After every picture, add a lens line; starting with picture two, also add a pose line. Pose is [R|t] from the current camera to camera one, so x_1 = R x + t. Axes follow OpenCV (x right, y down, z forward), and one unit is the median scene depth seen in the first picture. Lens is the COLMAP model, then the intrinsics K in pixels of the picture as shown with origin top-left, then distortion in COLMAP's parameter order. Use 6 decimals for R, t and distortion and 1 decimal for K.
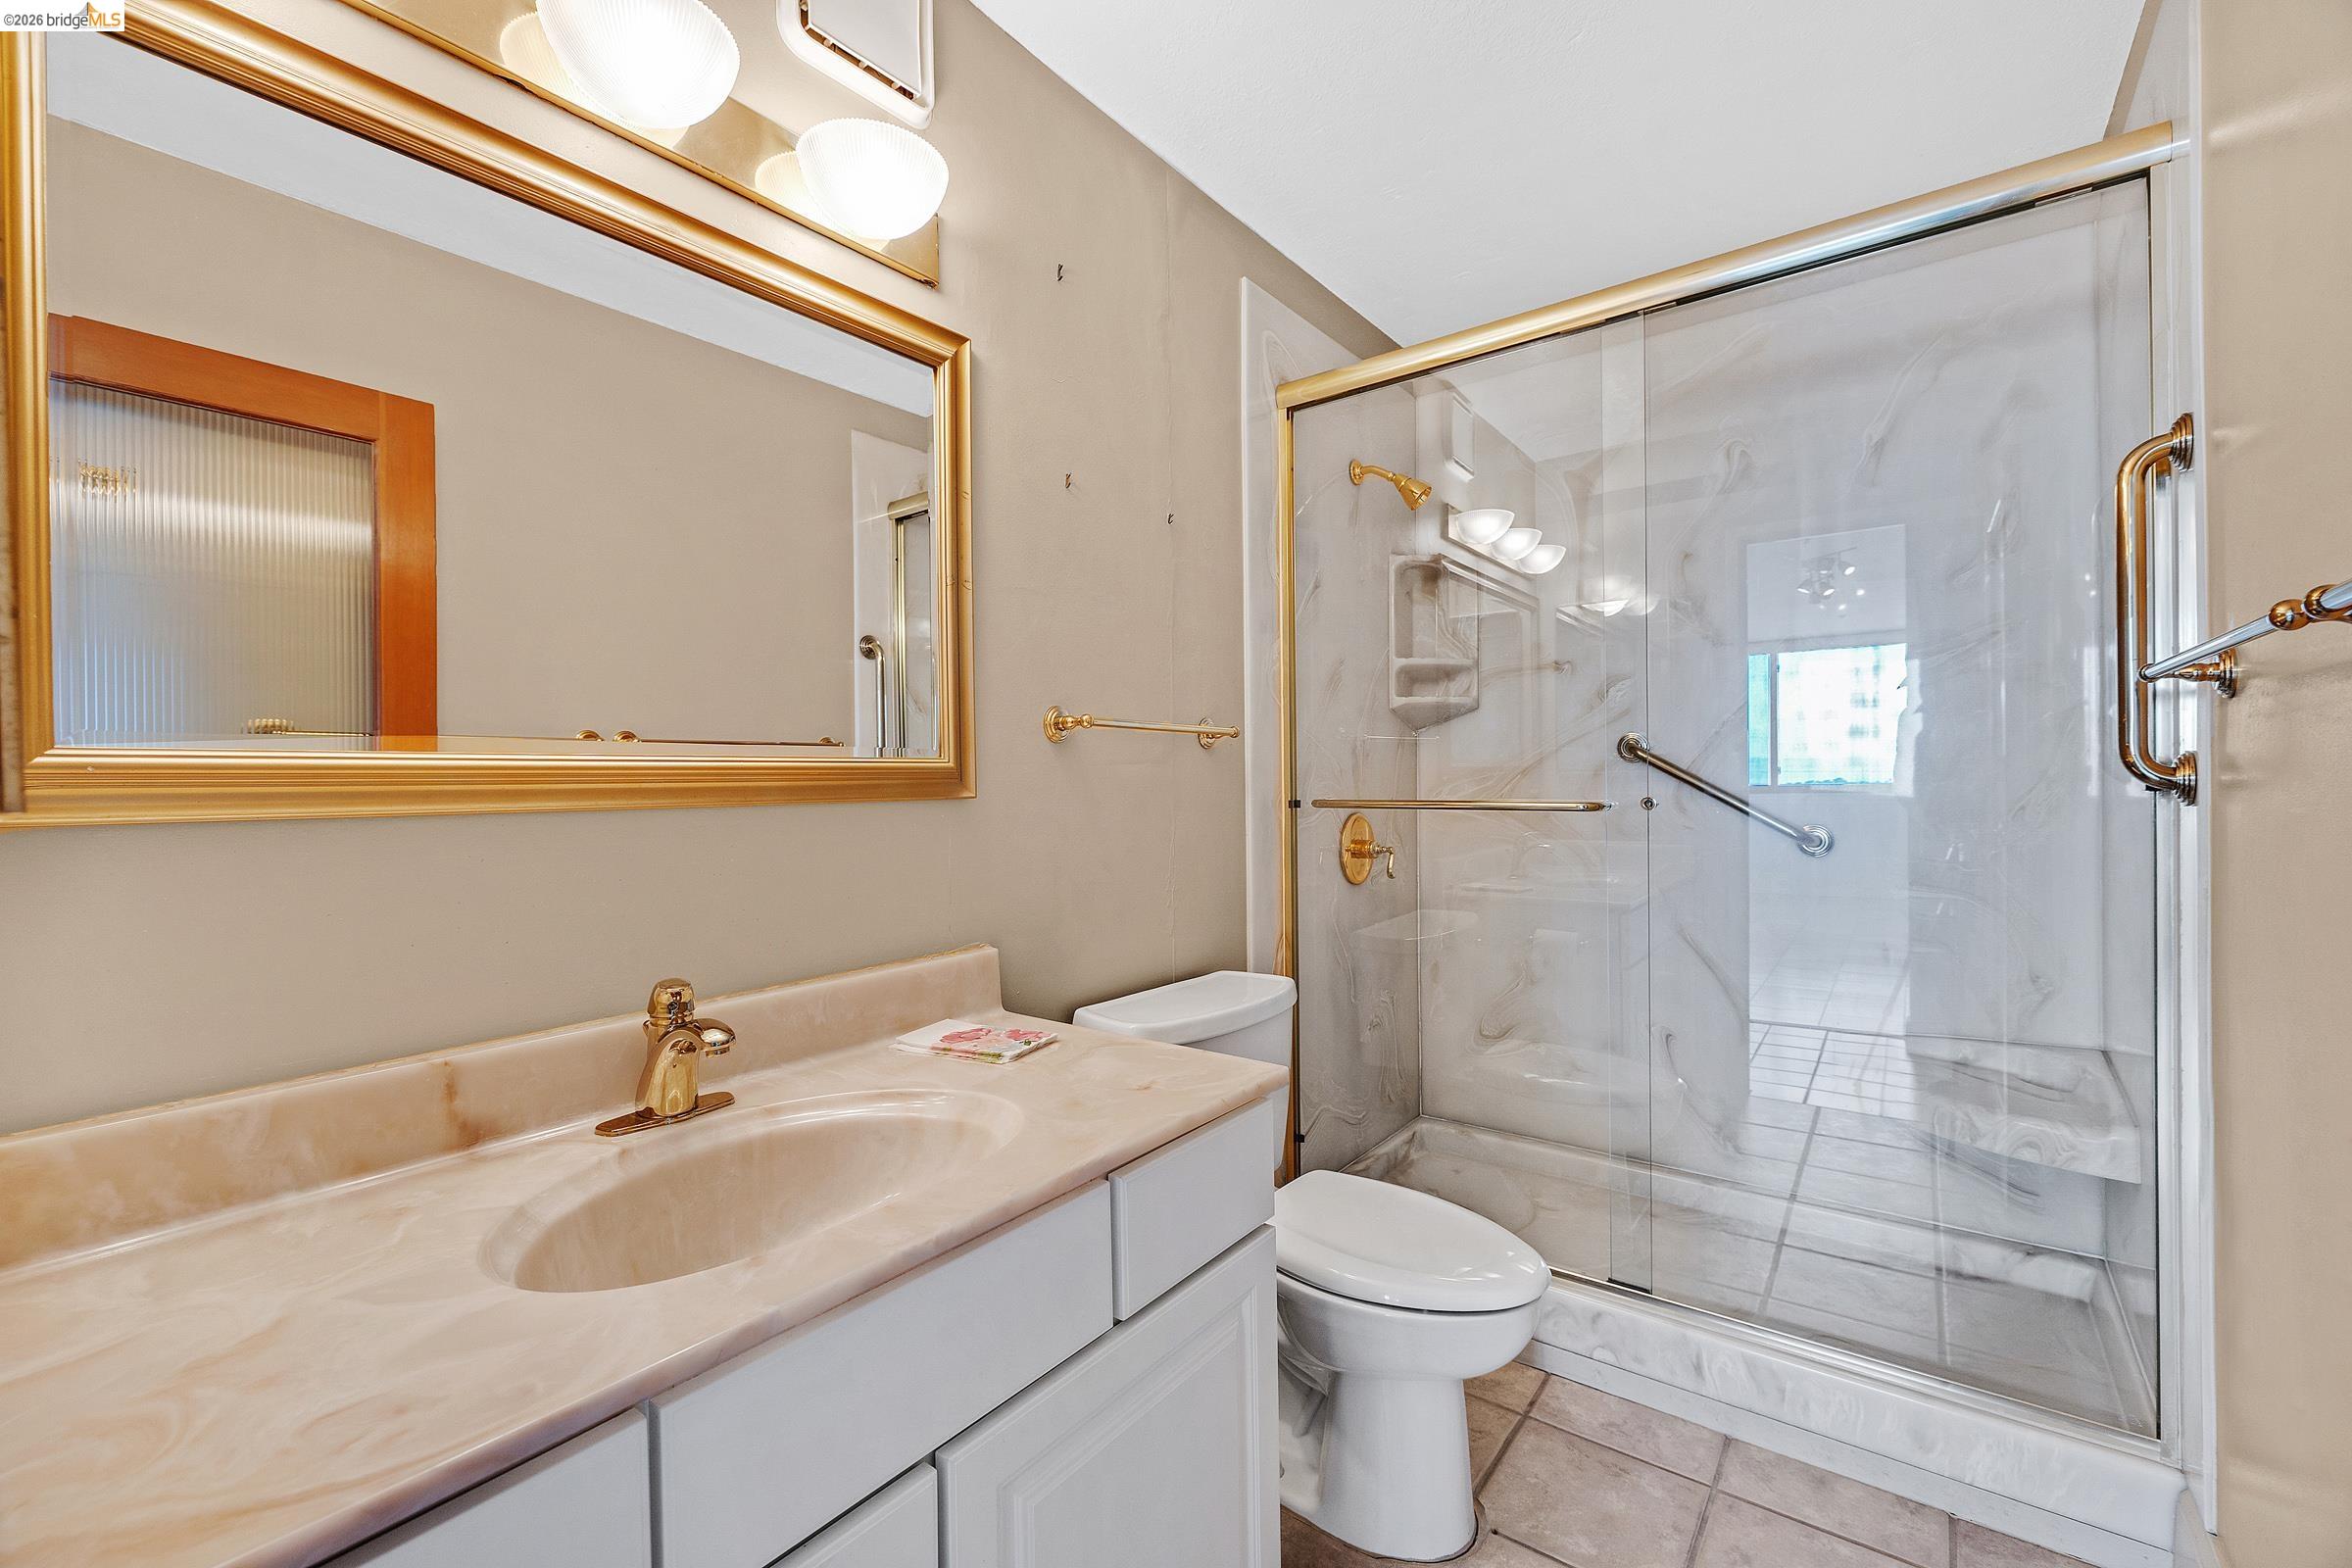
lens RADIAL K [[963.5, 0, 1176.0], [0, 963.5, 784.0], [0, 0, 1]] dist [-0.017690, 0.004384]
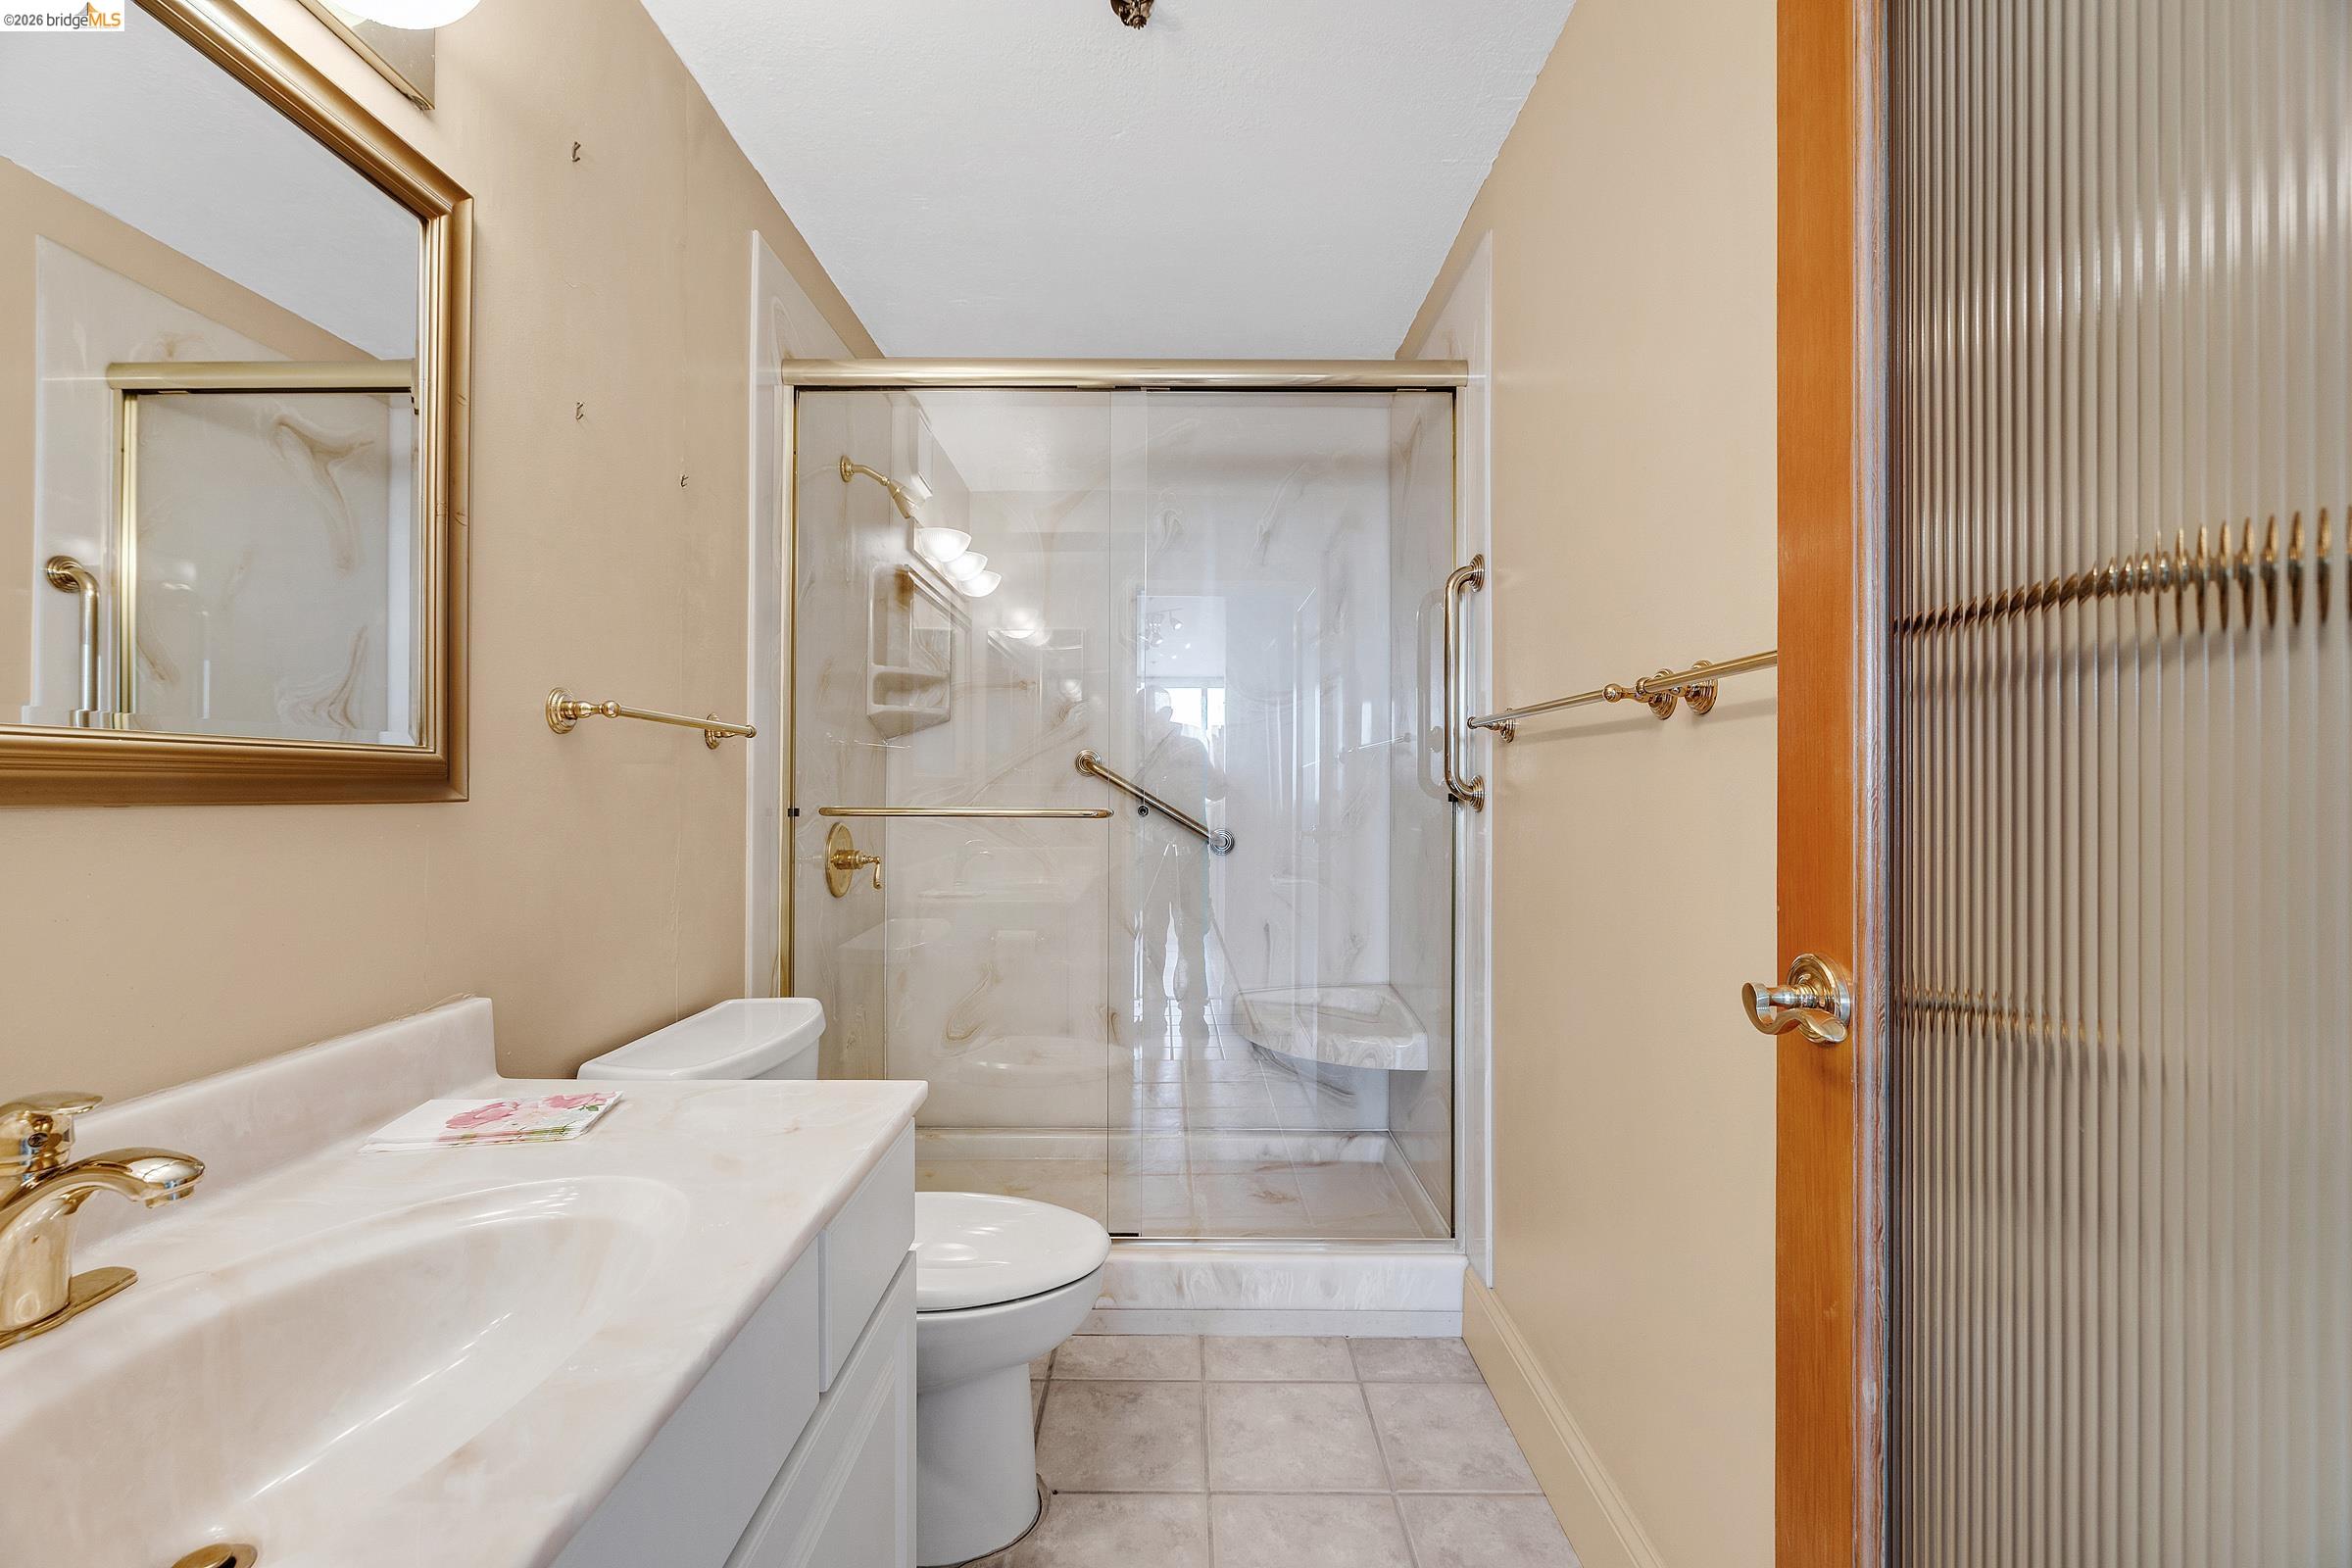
lens RADIAL K [[959.6, 0, 1176.0], [0, 959.6, 784.0], [0, 0, 1]] dist [-0.020059, 0.003689]
pose [[0.791607, 0.017533, 0.610779, -0.166999], [-0.009271, 0.999818, -0.016685, 0.006493], [-0.610960, 0.007545, 0.791626, 0.052925]]
